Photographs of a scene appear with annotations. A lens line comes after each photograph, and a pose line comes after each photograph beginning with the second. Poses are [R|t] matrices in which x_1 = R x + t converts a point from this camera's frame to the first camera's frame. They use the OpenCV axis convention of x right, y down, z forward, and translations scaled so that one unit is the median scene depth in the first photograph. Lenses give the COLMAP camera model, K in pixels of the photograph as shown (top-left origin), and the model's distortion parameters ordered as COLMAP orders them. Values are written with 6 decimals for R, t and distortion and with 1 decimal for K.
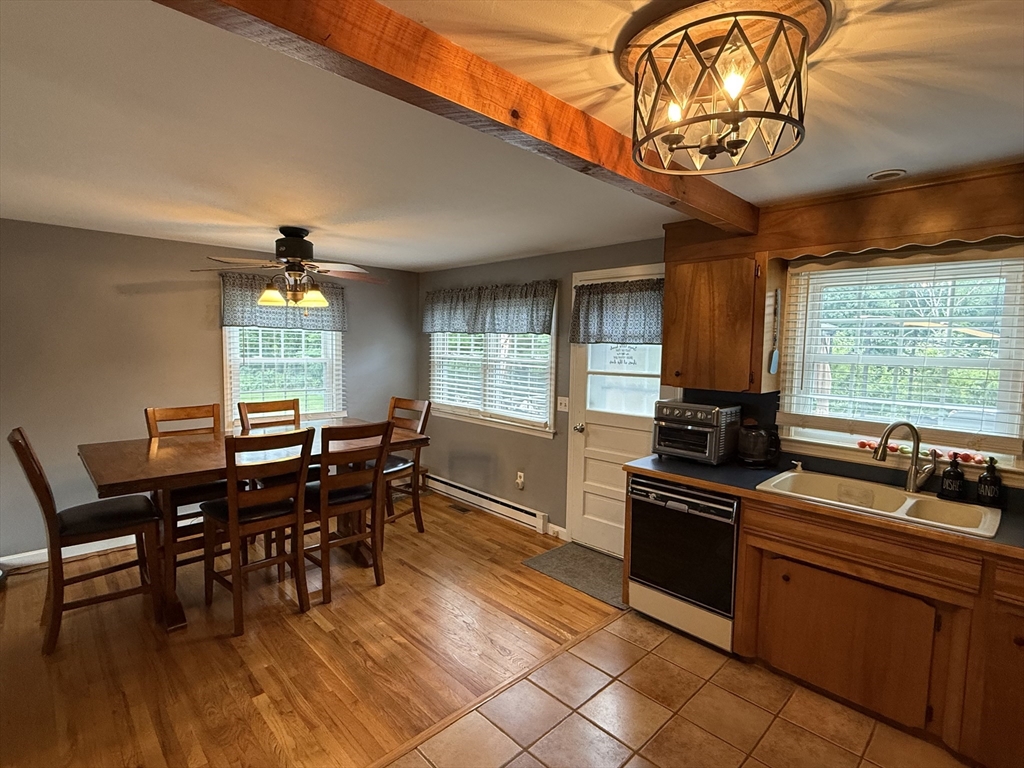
lens RADIAL K [[504.6, 0, 512.8], [0, 504.6, 384.8], [0, 0, 1]] dist [0.001483, 0.000137]
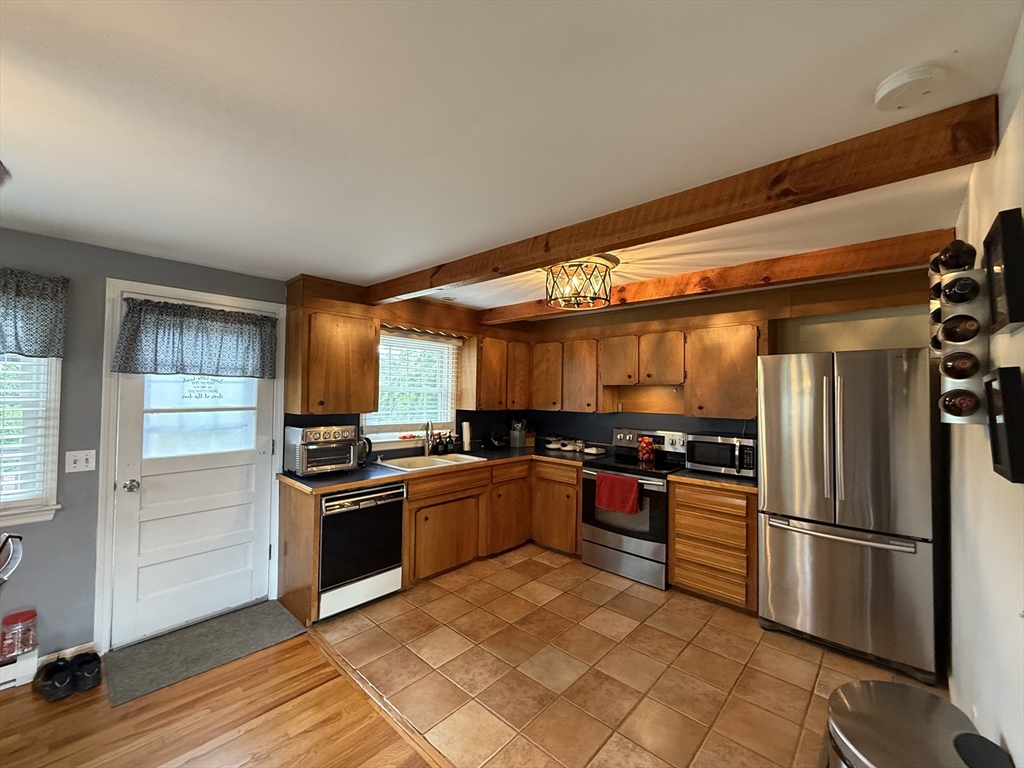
lens RADIAL K [[415.6, 0, 513.2], [0, 415.6, 381.4], [0, 0, 1]] dist [0.000819, 0.000026]
pose [[-0.055618, 0.008677, 0.998414, -0.692764], [0.065026, 0.997871, -0.005050, -0.038954], [-0.996332, 0.064642, -0.056064, 0.610163]]
